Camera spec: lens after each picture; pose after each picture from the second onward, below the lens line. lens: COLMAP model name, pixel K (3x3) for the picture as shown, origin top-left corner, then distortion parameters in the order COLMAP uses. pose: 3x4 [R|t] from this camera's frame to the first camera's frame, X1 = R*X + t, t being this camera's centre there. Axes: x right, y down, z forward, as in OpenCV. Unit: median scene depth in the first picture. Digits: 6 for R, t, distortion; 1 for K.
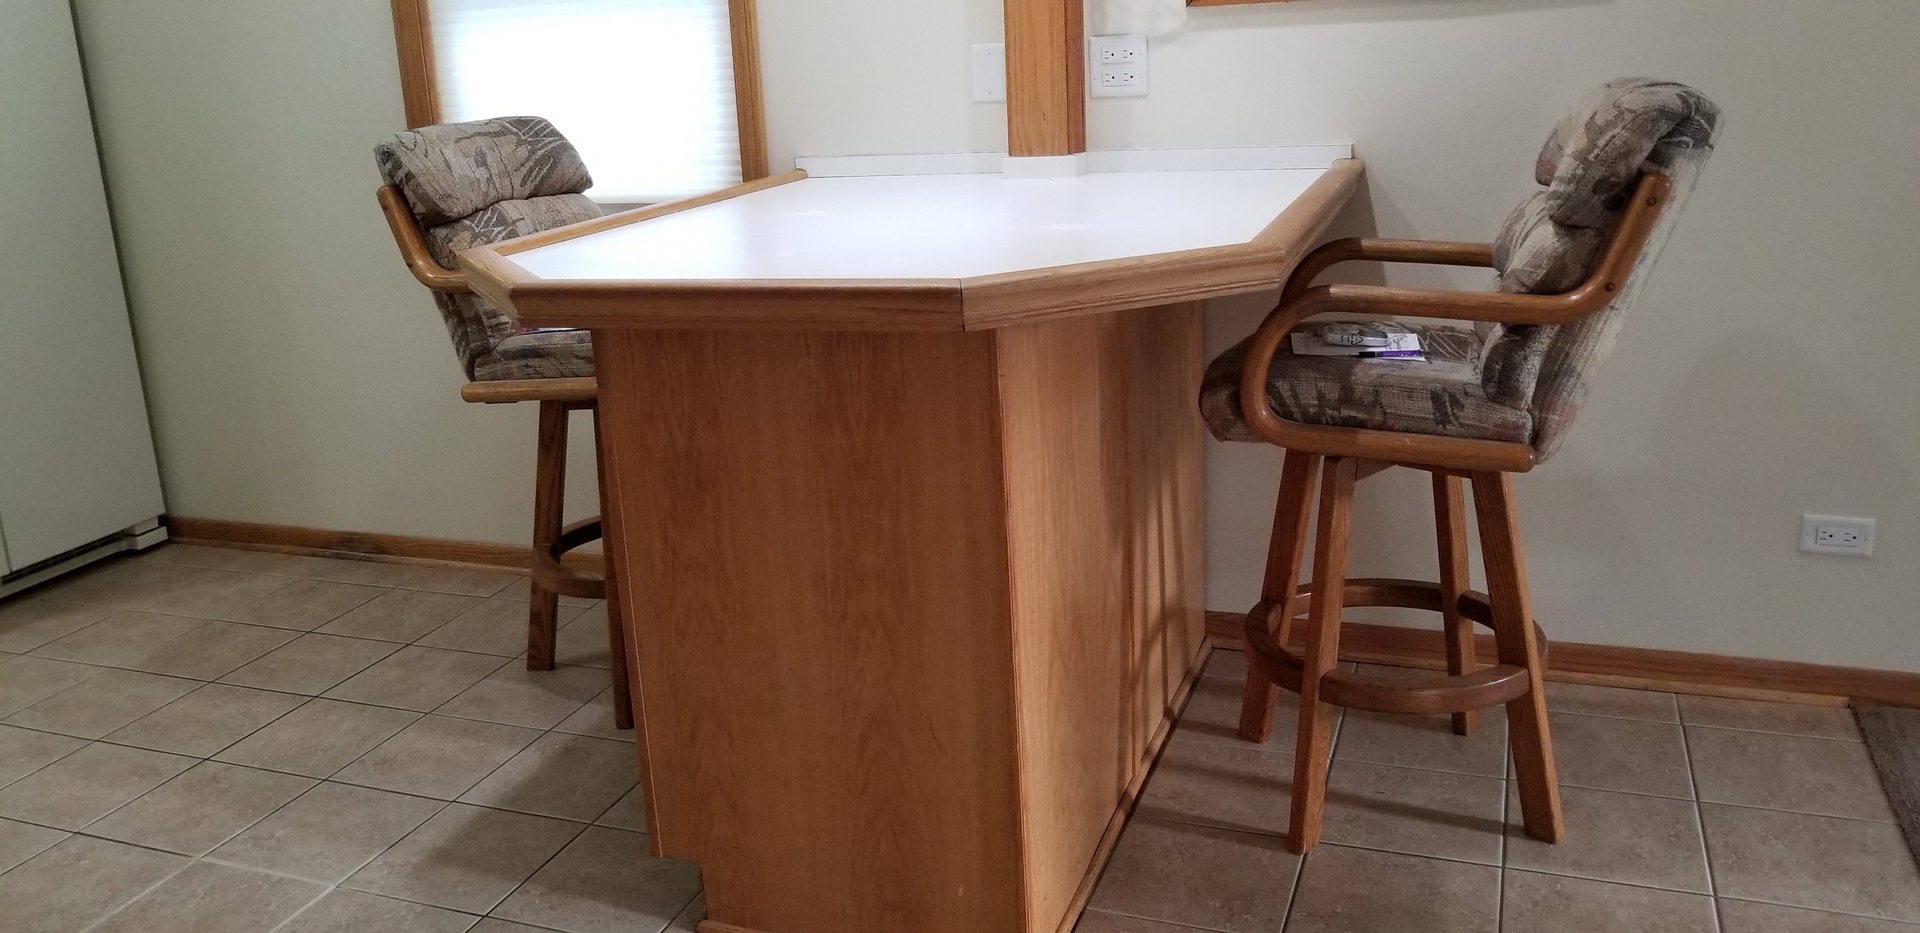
lens RADIAL K [[1526.1, 0, 919.4], [0, 1526.1, 415.8], [0, 0, 1]] dist [-0.010307, -0.001513]
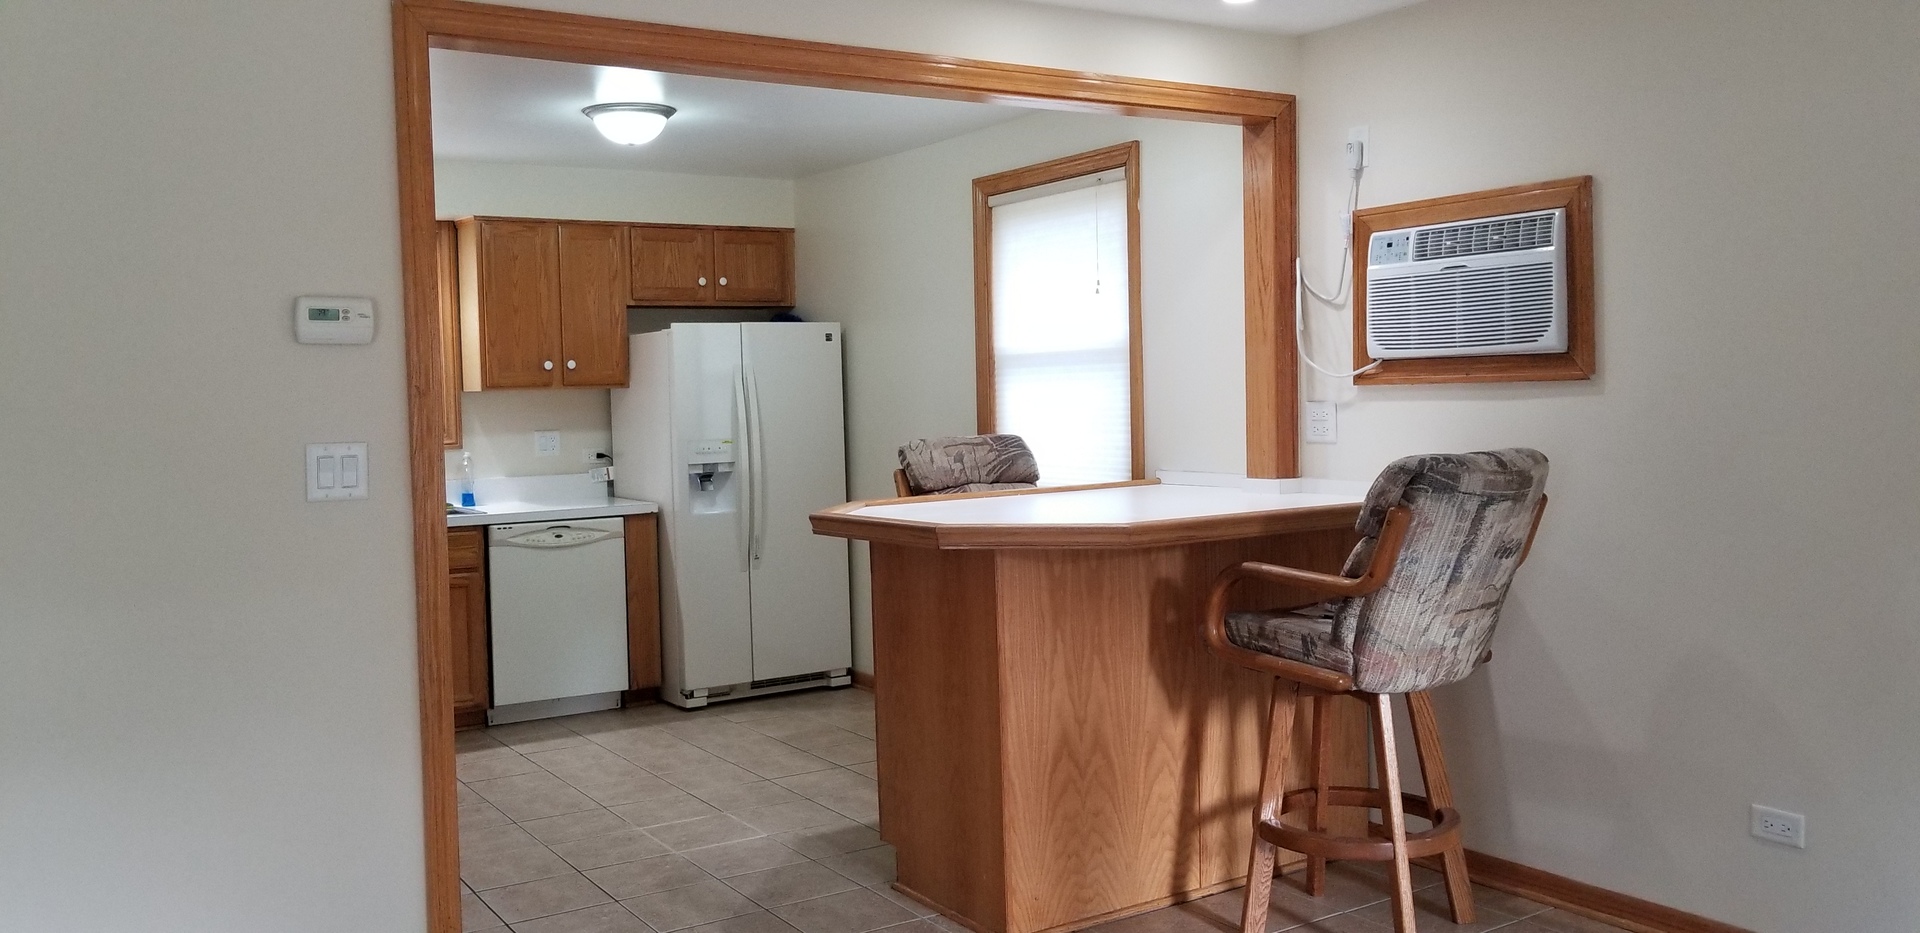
lens RADIAL K [[1526.1, 0, 919.4], [0, 1526.1, 415.8], [0, 0, 1]] dist [-0.010307, -0.001513]
pose [[0.806666, 0.043911, -0.589373, 0.691018], [-0.160438, 0.976058, -0.146869, 0.043249], [0.568814, 0.213032, 0.794398, -0.393556]]
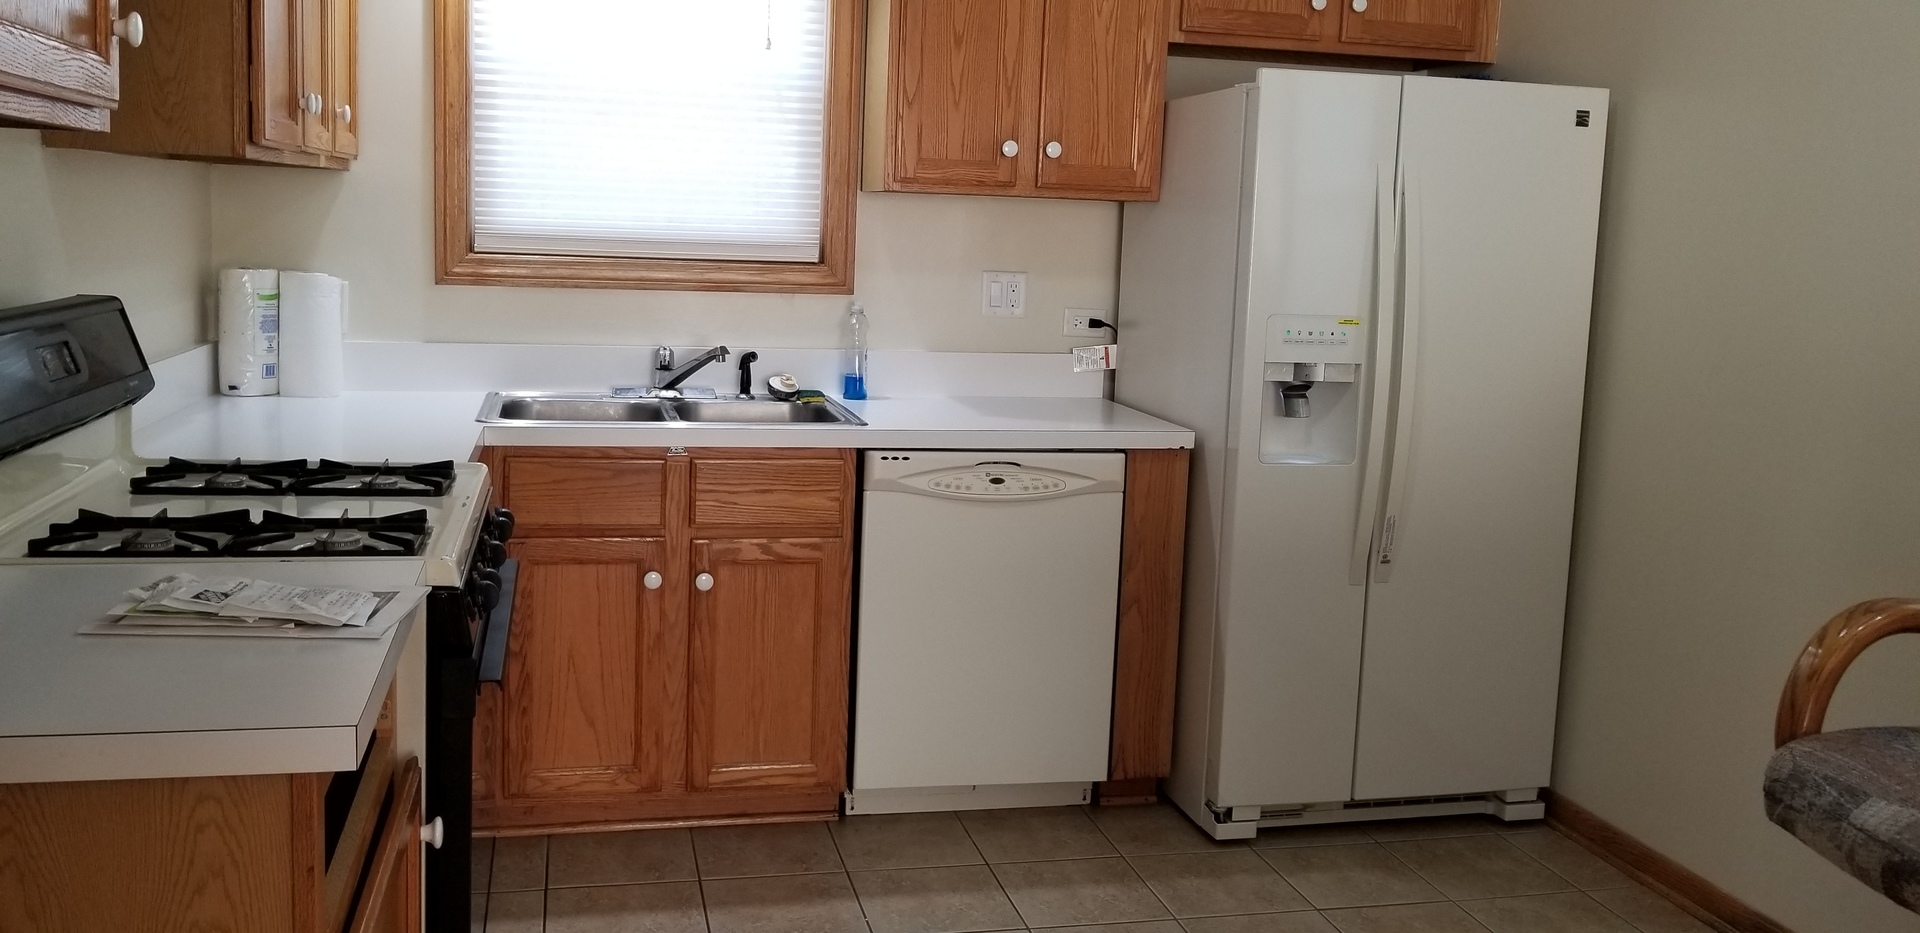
lens RADIAL K [[1526.1, 0, 919.4], [0, 1526.1, 415.8], [0, 0, 1]] dist [-0.010307, -0.001513]
pose [[0.558040, 0.179635, -0.810137, -0.098189], [-0.266880, 0.963270, 0.029758, -0.084143], [0.785727, 0.199603, 0.585485, 0.336420]]
